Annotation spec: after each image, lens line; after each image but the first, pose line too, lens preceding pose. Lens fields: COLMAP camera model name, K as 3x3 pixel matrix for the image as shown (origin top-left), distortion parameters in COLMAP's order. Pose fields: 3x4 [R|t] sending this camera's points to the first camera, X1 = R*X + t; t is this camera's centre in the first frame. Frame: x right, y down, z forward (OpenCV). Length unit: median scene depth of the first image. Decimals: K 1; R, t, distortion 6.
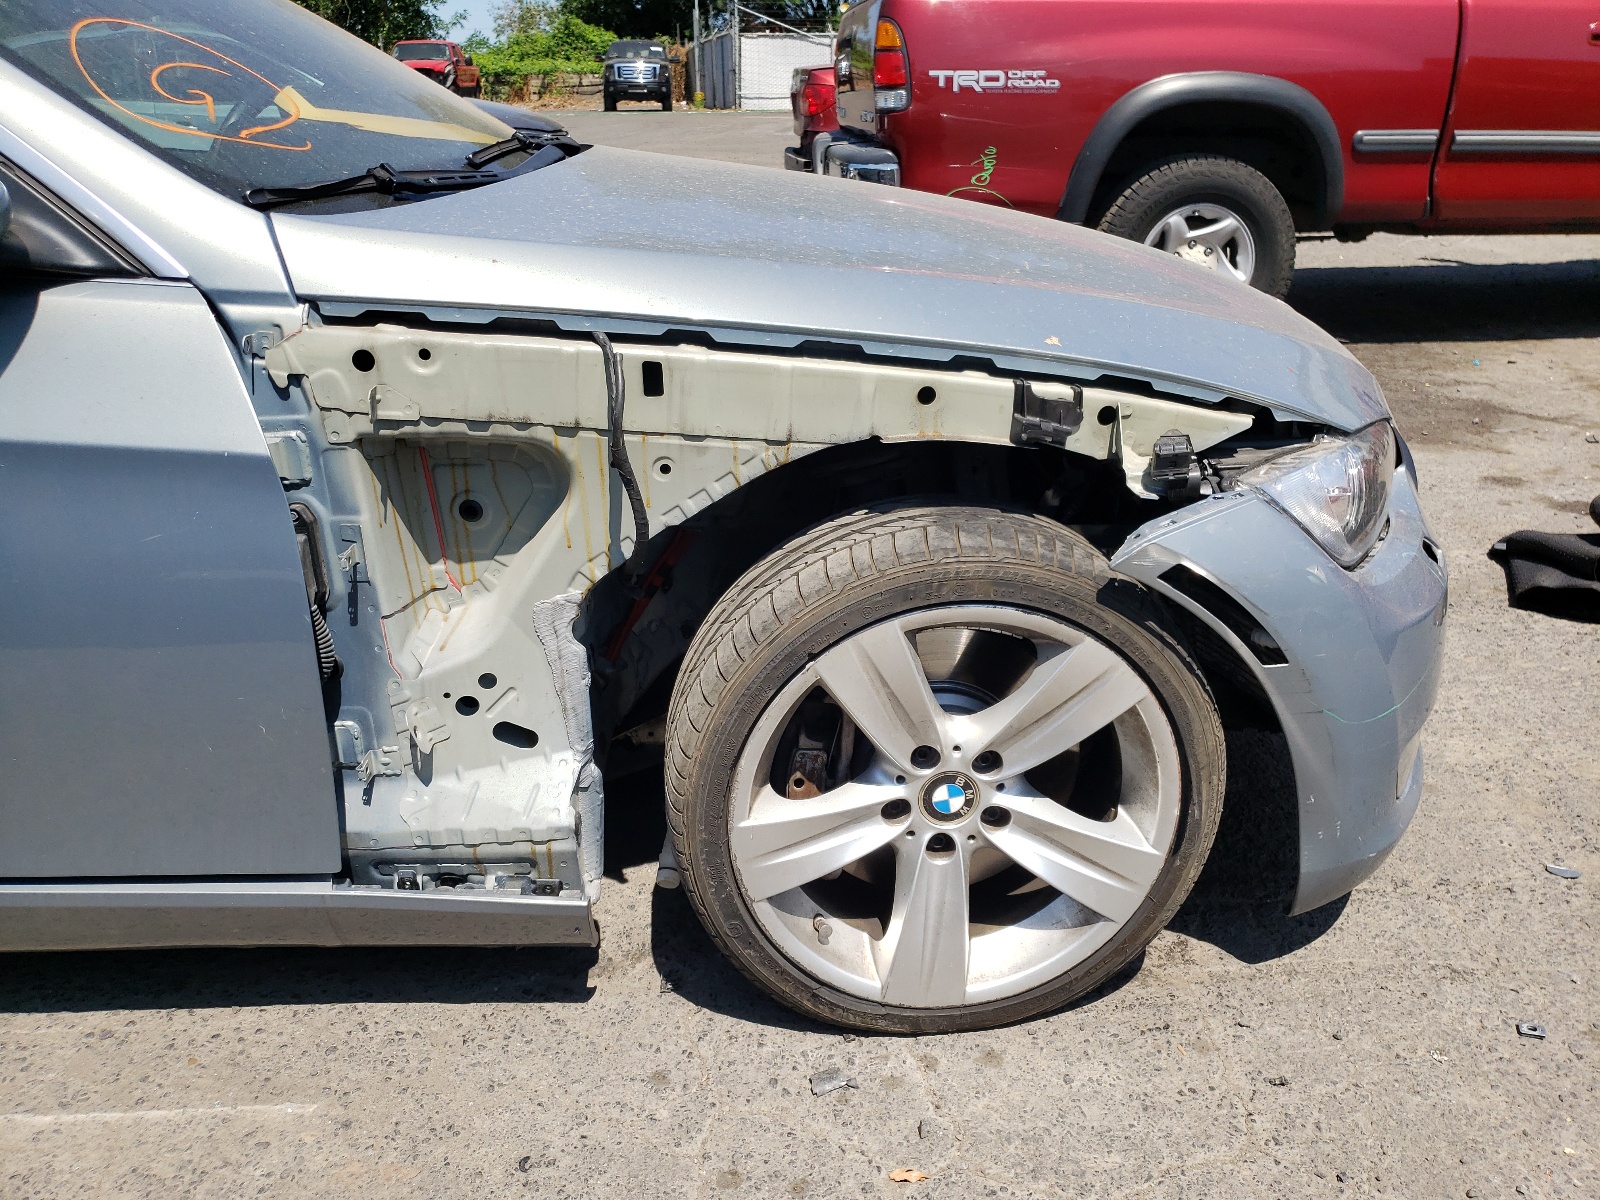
lens RADIAL K [[1264.6, 0, 800.0], [0, 1264.6, 600.0], [0, 0, 1]] dist [0.013247, 0.001619]
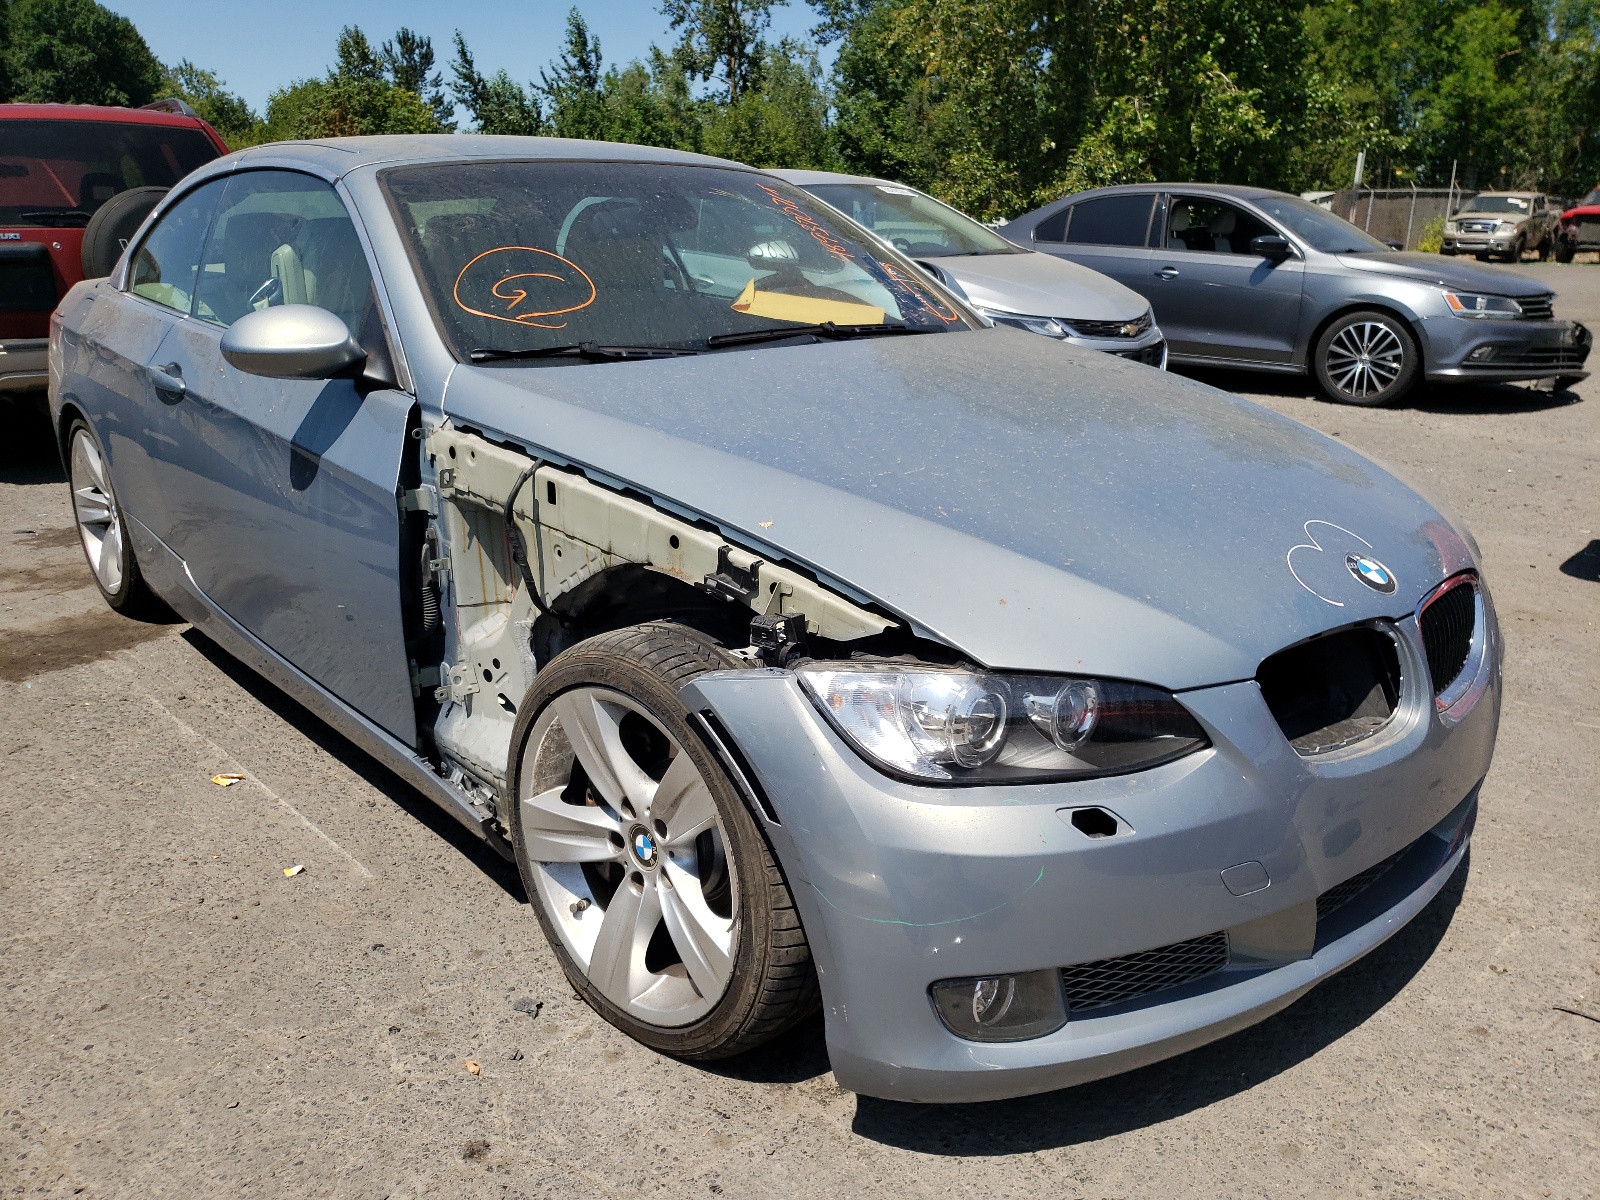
lens RADIAL K [[1264.6, 0, 800.0], [0, 1264.6, 600.0], [0, 0, 1]] dist [0.013247, 0.001619]
pose [[0.643340, 0.231588, -0.729713, 1.154541], [-0.295759, 0.954333, 0.042124, -0.194123], [0.706145, 0.188720, 0.682455, 0.189330]]
